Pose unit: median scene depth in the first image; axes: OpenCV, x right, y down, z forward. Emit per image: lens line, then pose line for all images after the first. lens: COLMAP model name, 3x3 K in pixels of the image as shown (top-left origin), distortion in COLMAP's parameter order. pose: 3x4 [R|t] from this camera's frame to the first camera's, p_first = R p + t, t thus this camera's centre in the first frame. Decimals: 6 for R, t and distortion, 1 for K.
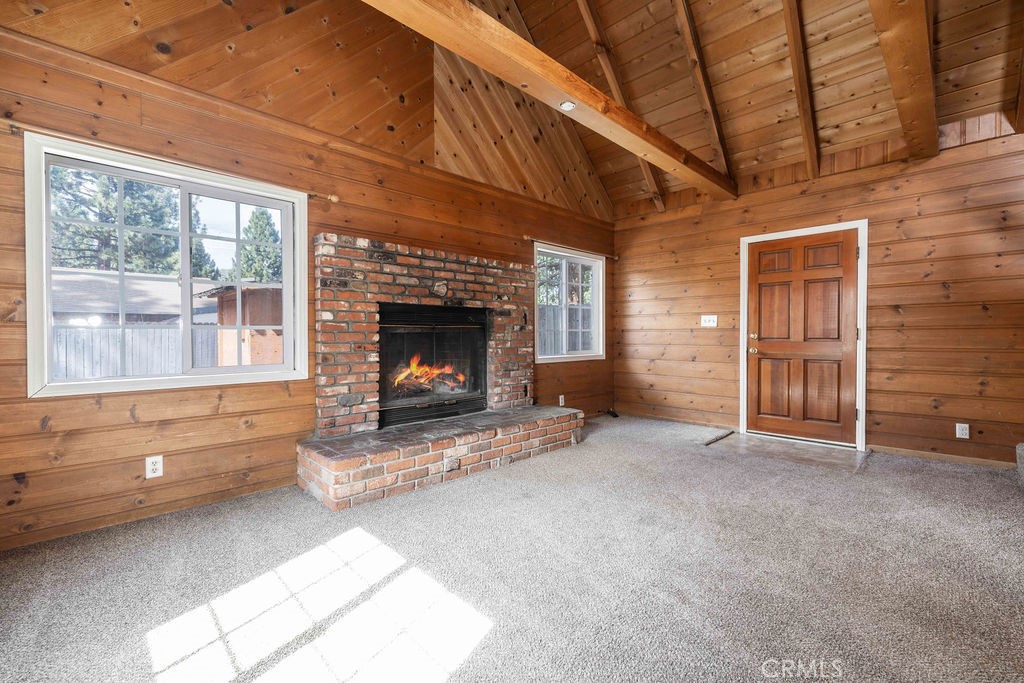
lens RADIAL K [[435.7, 0, 512.3], [0, 435.7, 340.4], [0, 0, 1]] dist [-0.002056, 0.001927]
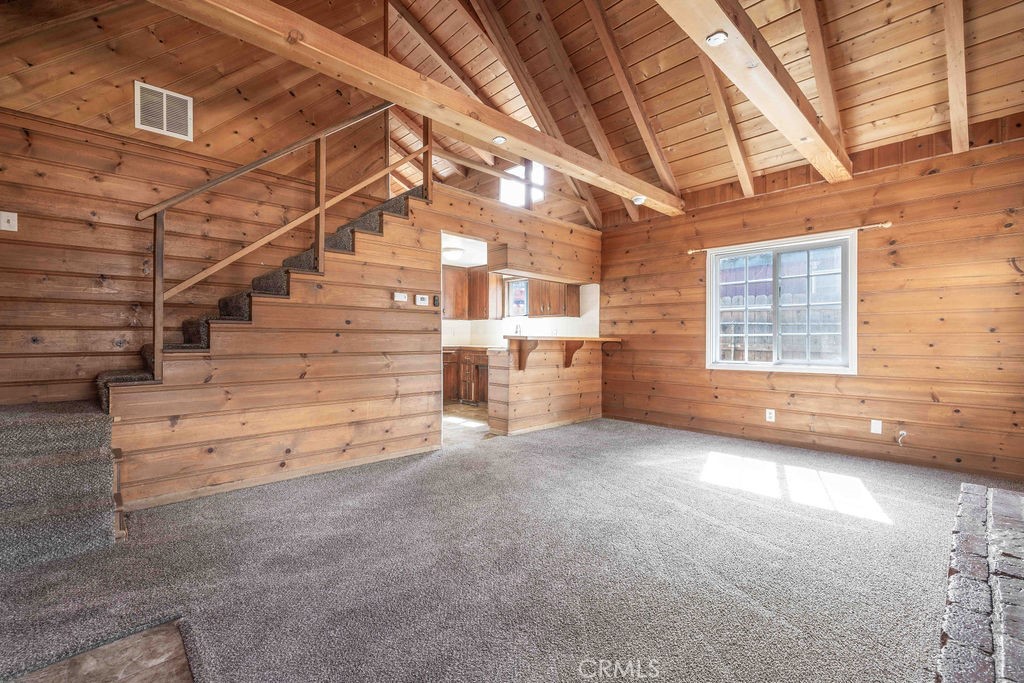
lens RADIAL K [[435.7, 0, 512.4], [0, 435.7, 341.2], [0, 0, 1]] dist [-0.002056, 0.001927]
pose [[-0.999979, -0.004102, -0.005037, 0.364559], [-0.004190, 0.999838, 0.017531, -0.018244], [0.004965, 0.017552, -0.999834, 1.300646]]
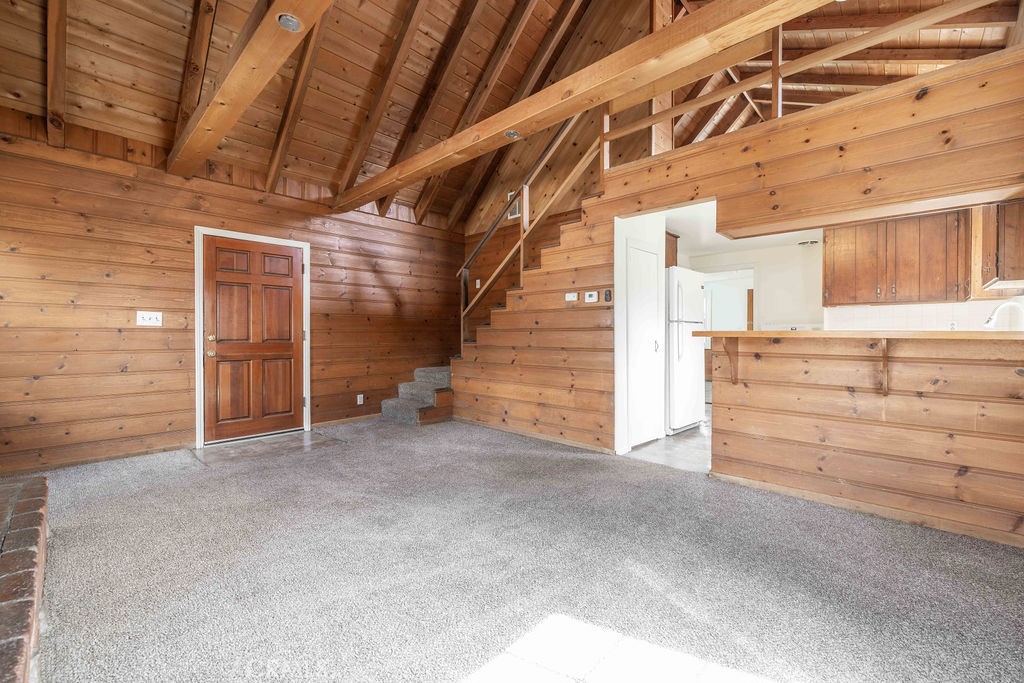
lens RADIAL K [[435.7, 0, 509.9], [0, 435.7, 339.5], [0, 0, 1]] dist [-0.002056, 0.001927]
pose [[-0.043238, -0.008793, 0.999026, -0.457843], [0.012595, 0.999877, 0.009345, -0.008133], [-0.998985, 0.012987, -0.043122, 0.490747]]
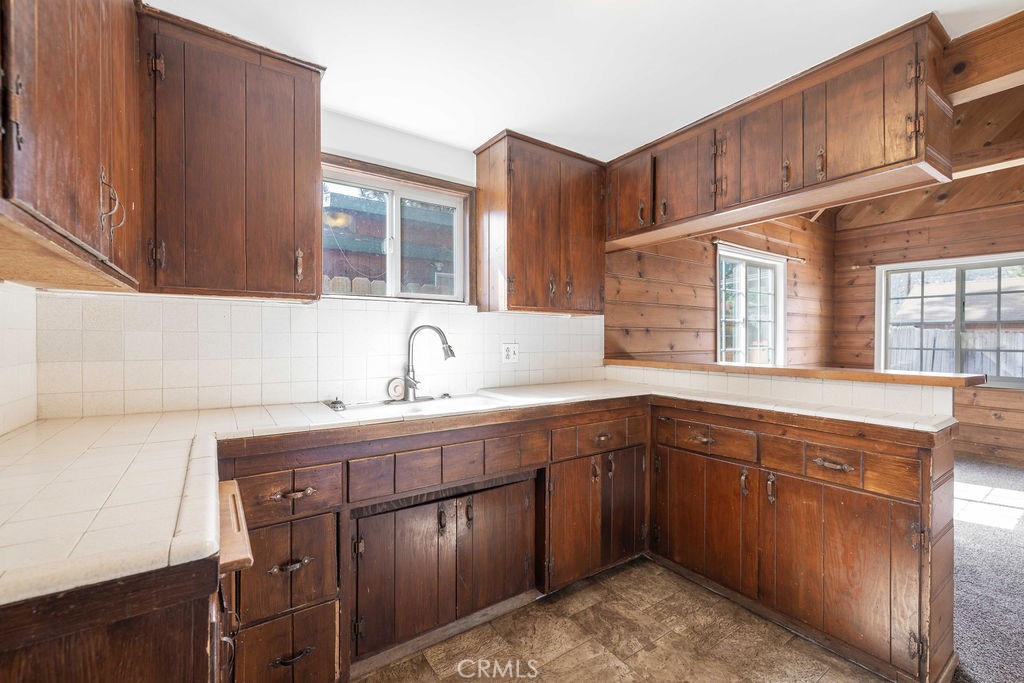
lens RADIAL K [[435.7, 0, 517.1], [0, 435.7, 340.5], [0, 0, 1]] dist [-0.002056, 0.001927]
pose [[-0.159542, 0.011748, -0.987121, 0.873635], [-0.017283, 0.999743, 0.014691, -0.047402], [0.987040, 0.019405, -0.159298, -0.304704]]
